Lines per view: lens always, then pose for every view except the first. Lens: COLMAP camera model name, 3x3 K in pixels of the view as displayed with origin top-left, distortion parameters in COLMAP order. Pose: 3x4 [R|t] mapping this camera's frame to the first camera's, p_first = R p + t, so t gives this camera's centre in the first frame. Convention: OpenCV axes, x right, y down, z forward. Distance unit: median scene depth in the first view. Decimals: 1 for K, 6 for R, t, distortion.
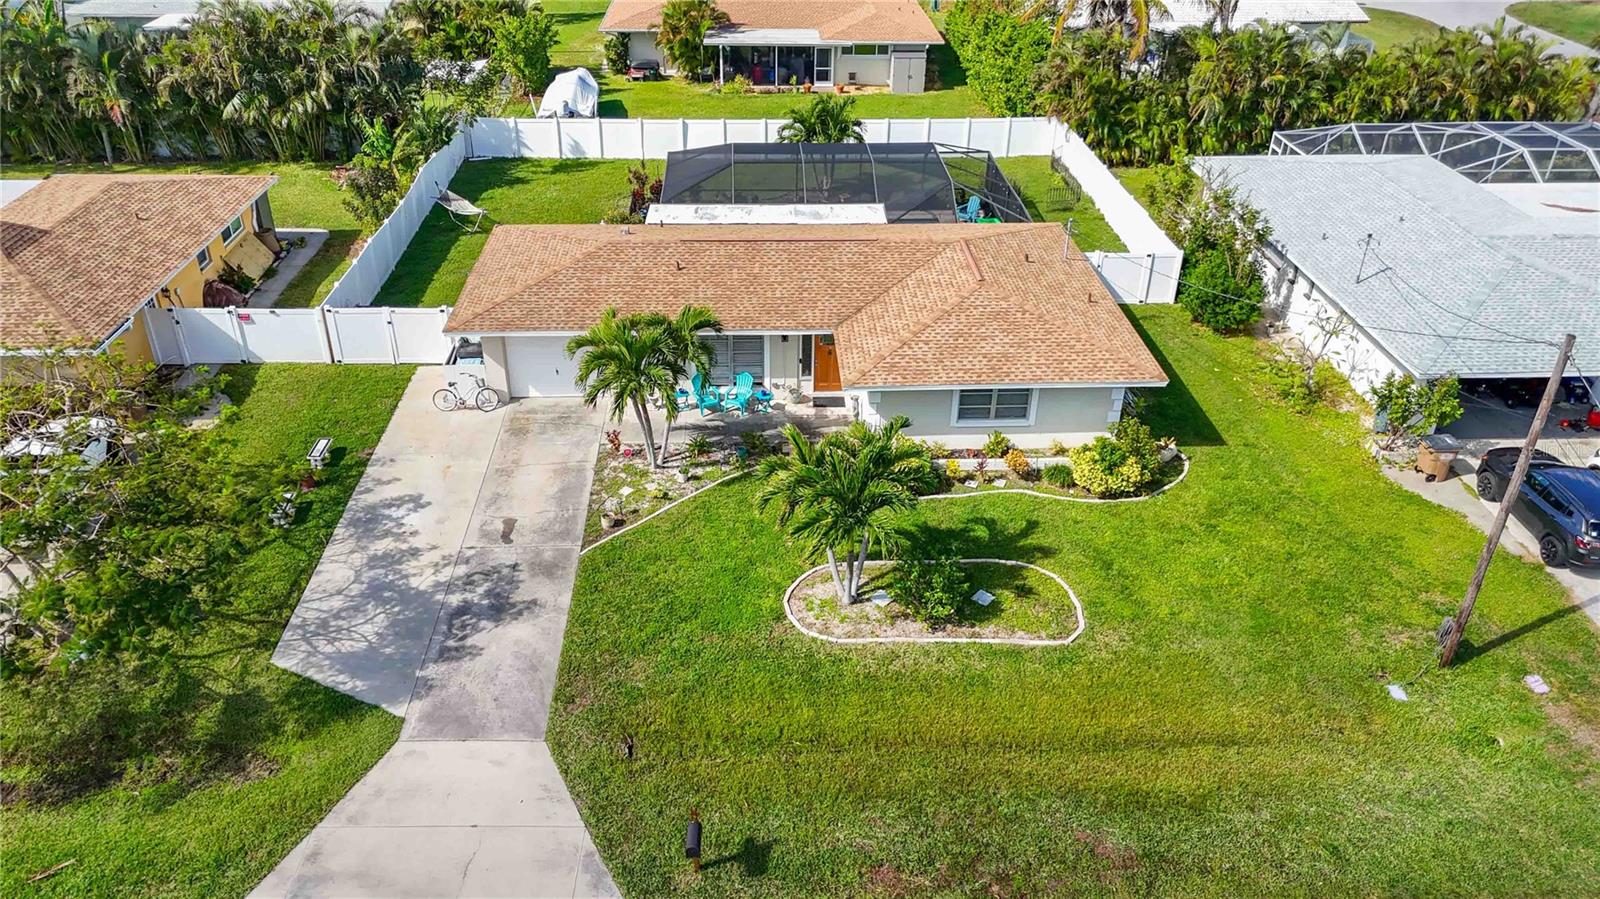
lens RADIAL K [[1169.7, 0, 800.0], [0, 1169.7, 449.5], [0, 0, 1]] dist [0.073643, -0.061655]
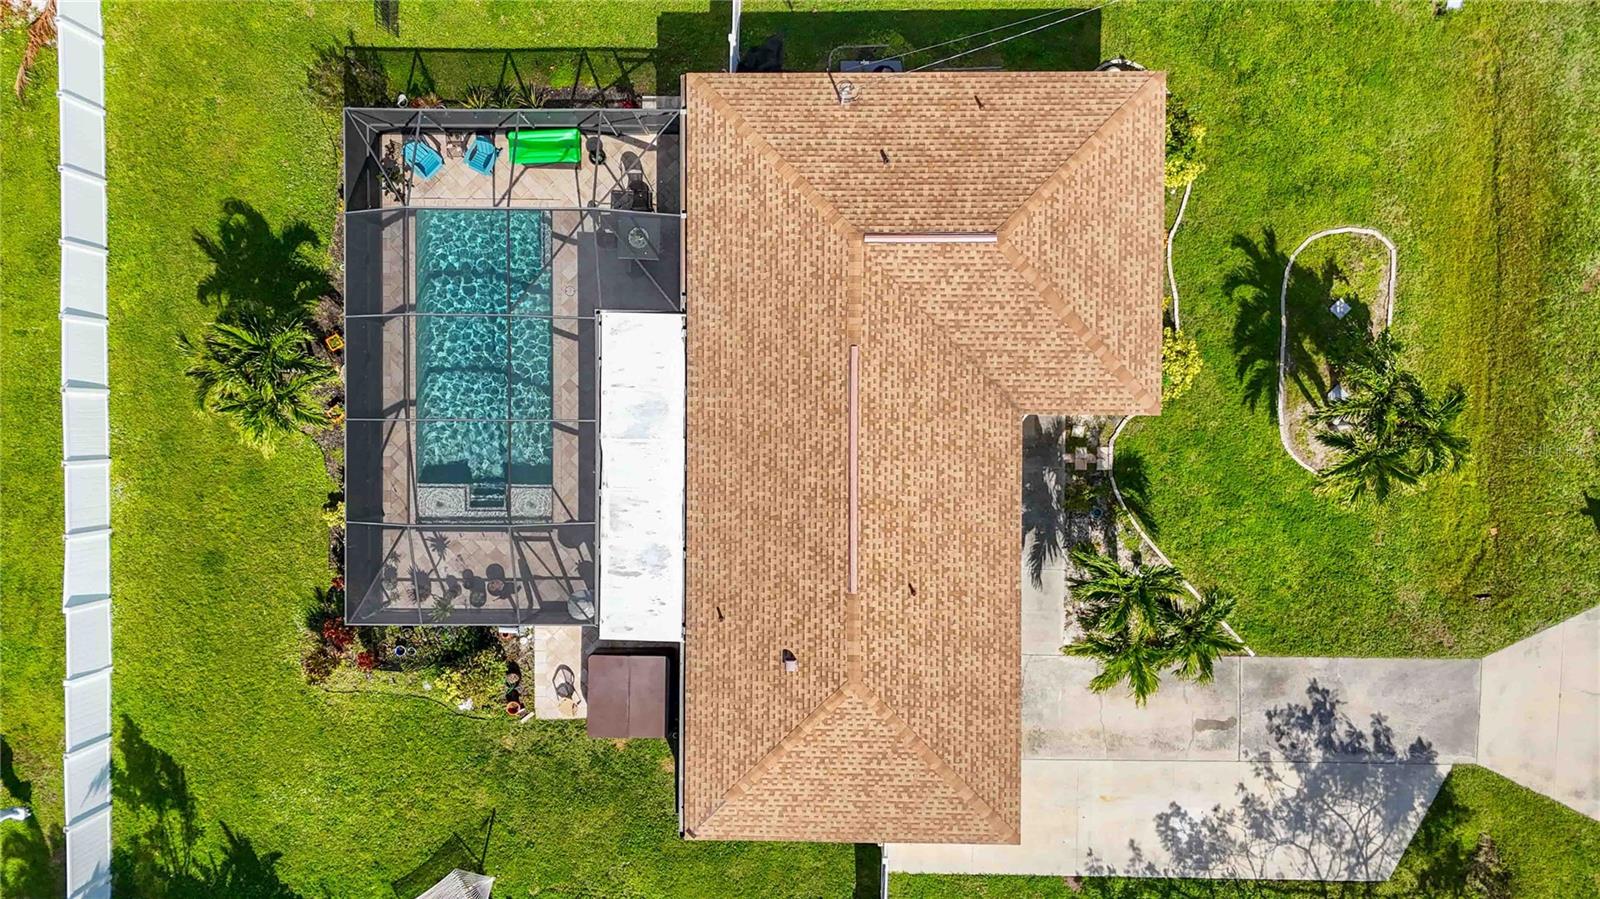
lens RADIAL K [[1169.7, 0, 800.0], [0, 1169.7, 449.5], [0, 0, 1]] dist [0.073643, -0.061655]
pose [[0.051255, -0.998212, -0.030755, 0.016014], [0.528721, 0.000997, 0.848795, -0.754682], [-0.847247, -0.059766, 0.527827, 0.534279]]
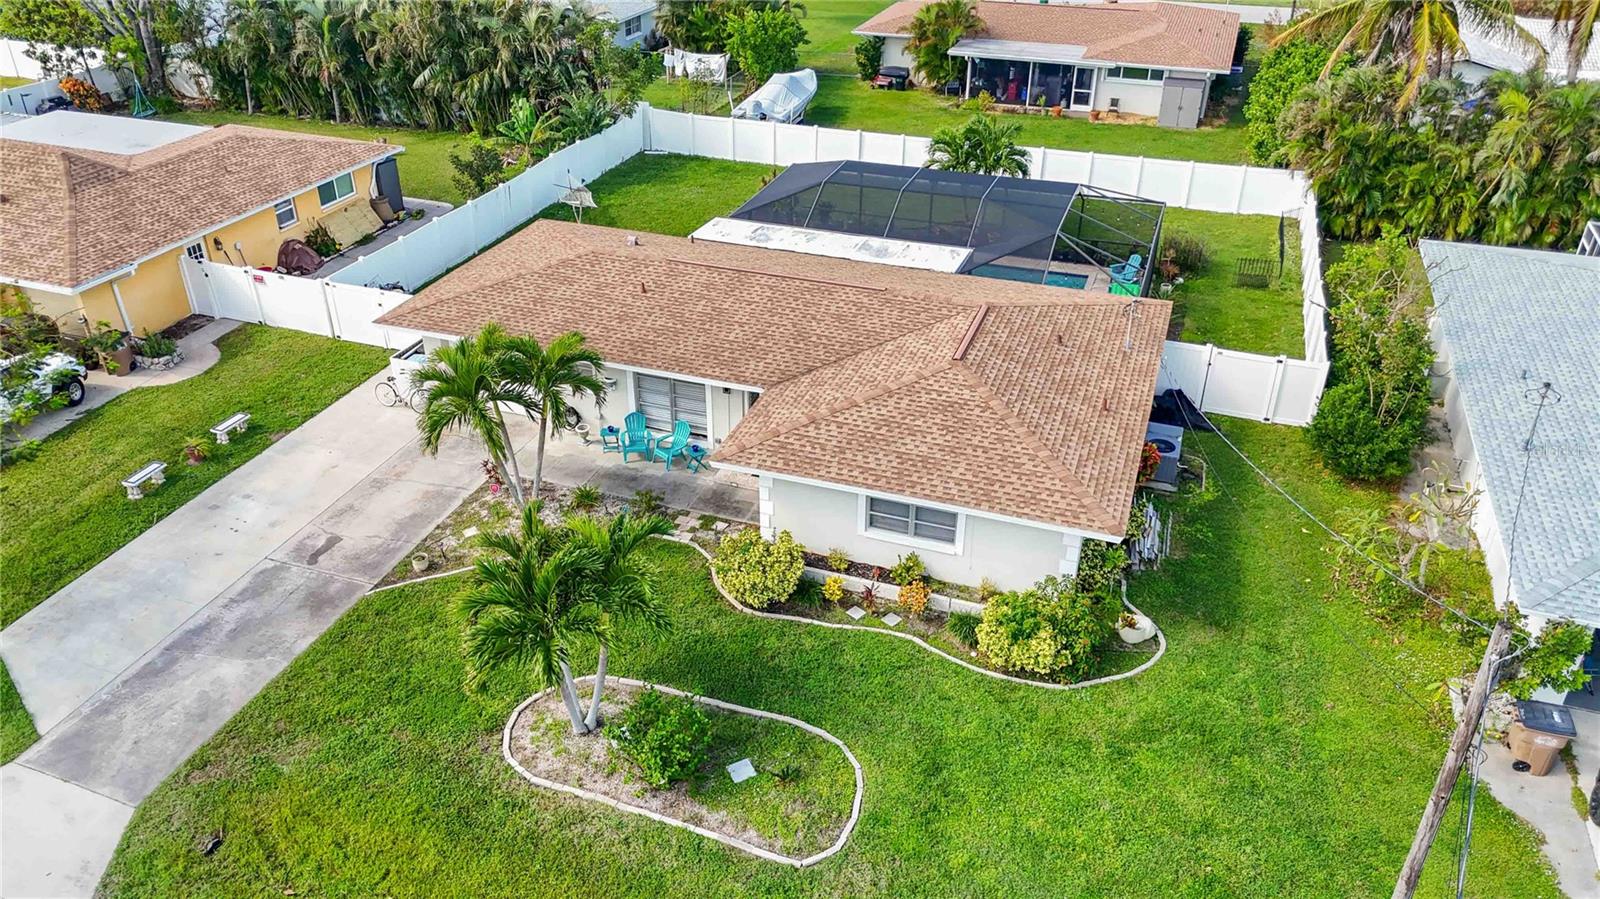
lens RADIAL K [[1169.7, 0, 800.0], [0, 1169.7, 449.5], [0, 0, 1]] dist [0.073643, -0.061655]
pose [[0.926855, 0.183224, -0.327671, 0.261533], [-0.186726, 0.982187, 0.021034, -0.065685], [0.325688, 0.041689, 0.944558, 0.183176]]
